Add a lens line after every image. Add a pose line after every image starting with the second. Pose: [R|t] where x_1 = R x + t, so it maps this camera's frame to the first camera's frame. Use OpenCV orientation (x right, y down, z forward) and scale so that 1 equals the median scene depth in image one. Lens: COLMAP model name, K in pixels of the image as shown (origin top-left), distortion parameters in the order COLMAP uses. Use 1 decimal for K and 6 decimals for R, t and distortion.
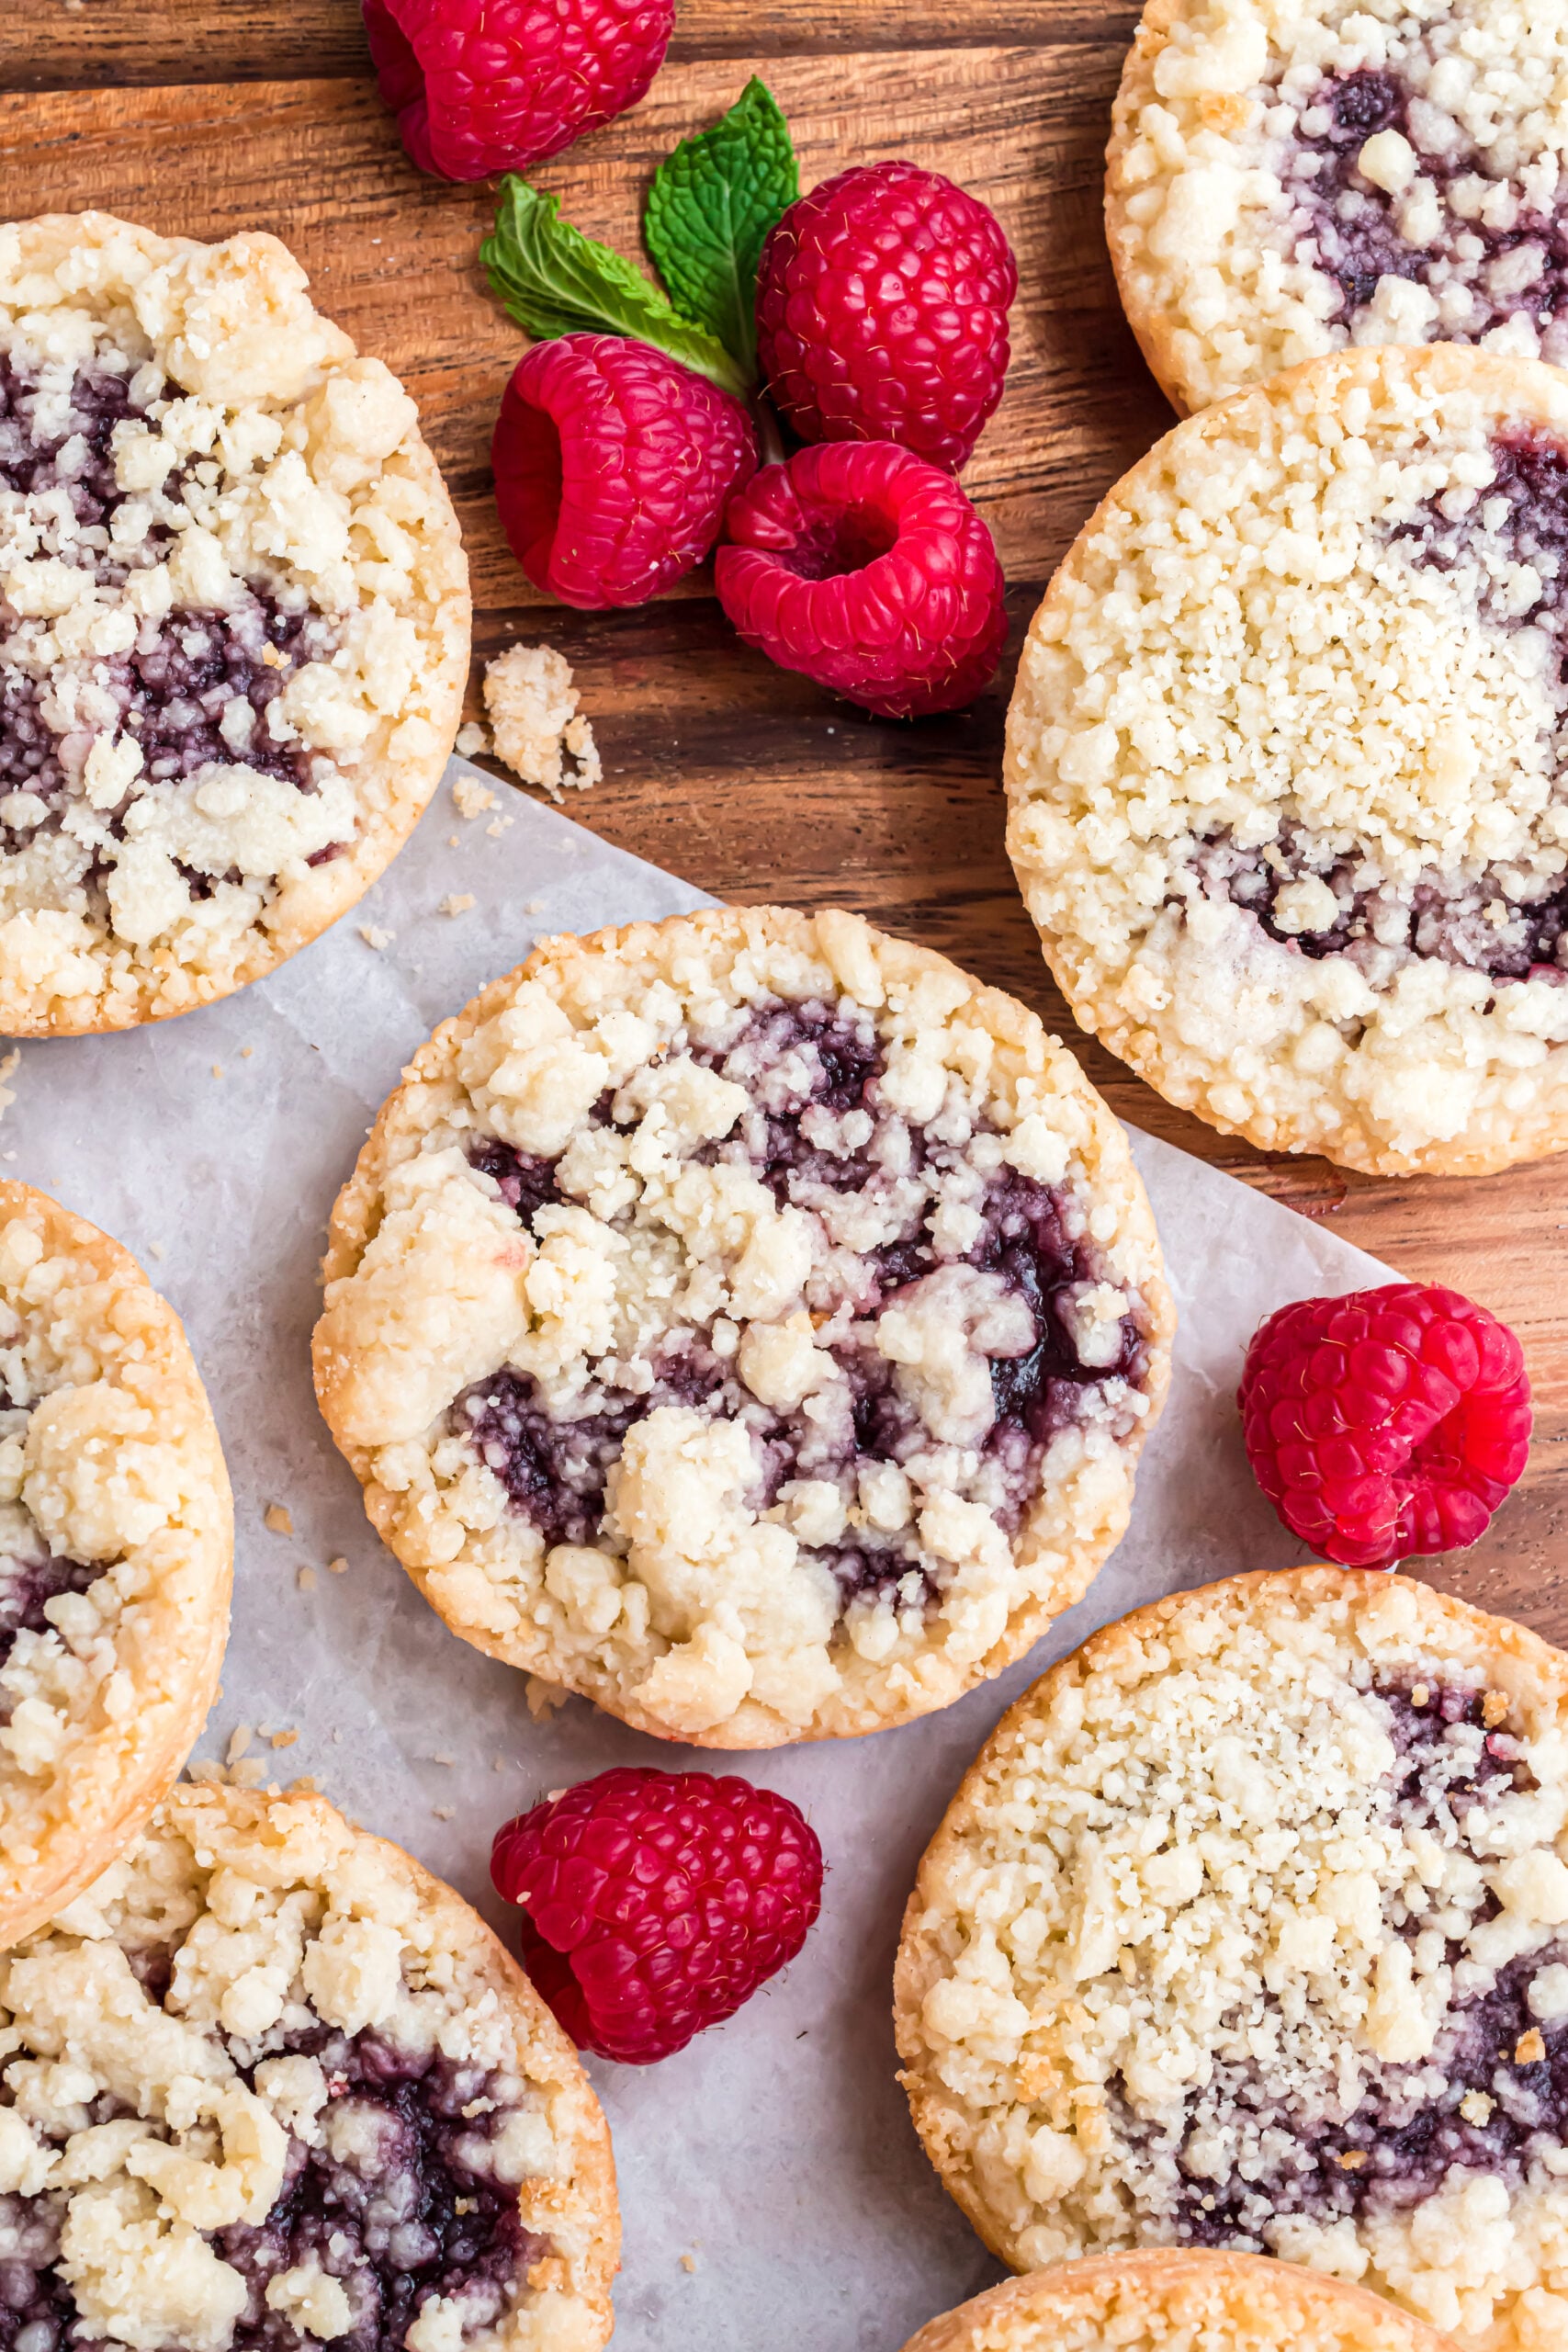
lens RADIAL K [[4394.2, 0, 784.0], [0, 4394.2, 1176.0], [0, 0, 1]] dist [0.017662, 0.022554]
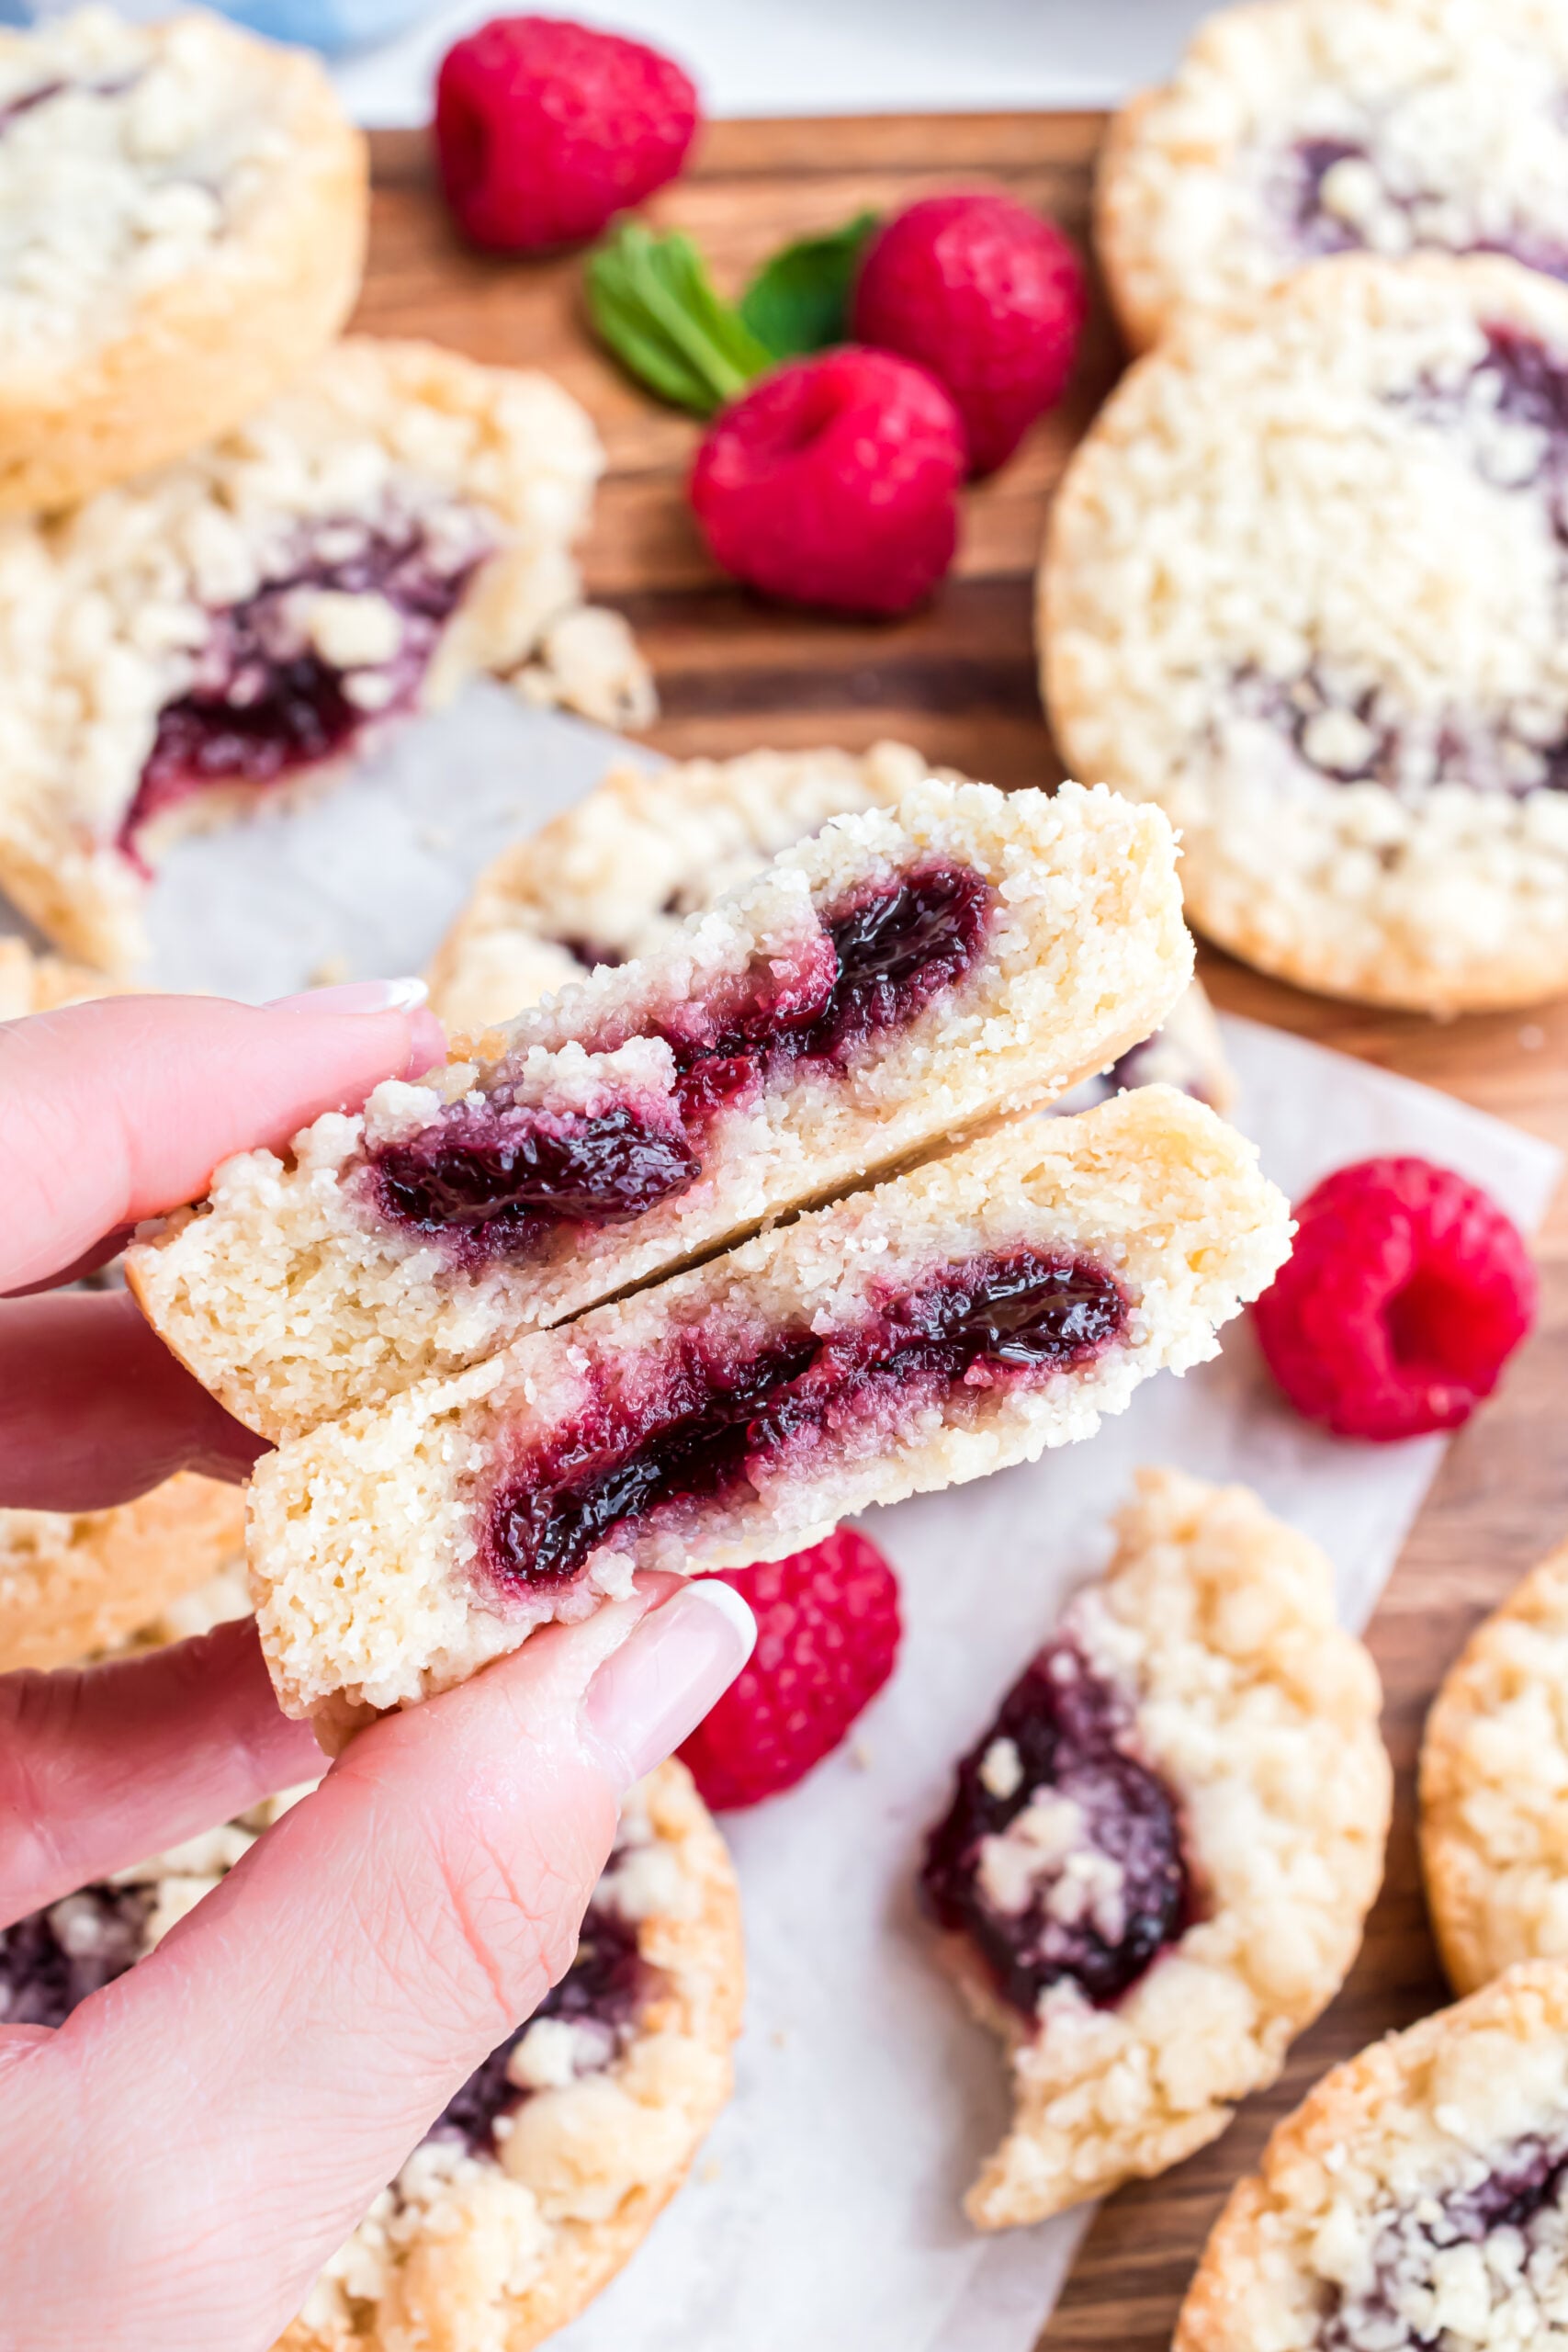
lens RADIAL K [[4394.2, 0, 784.0], [0, 4394.2, 1176.0], [0, 0, 1]] dist [0.017662, 0.022554]
pose [[0.999110, -0.012520, 0.040269, -0.056813], [0.027098, 0.922273, -0.385589, 0.439562], [-0.032311, 0.386337, 0.921792, 0.075263]]
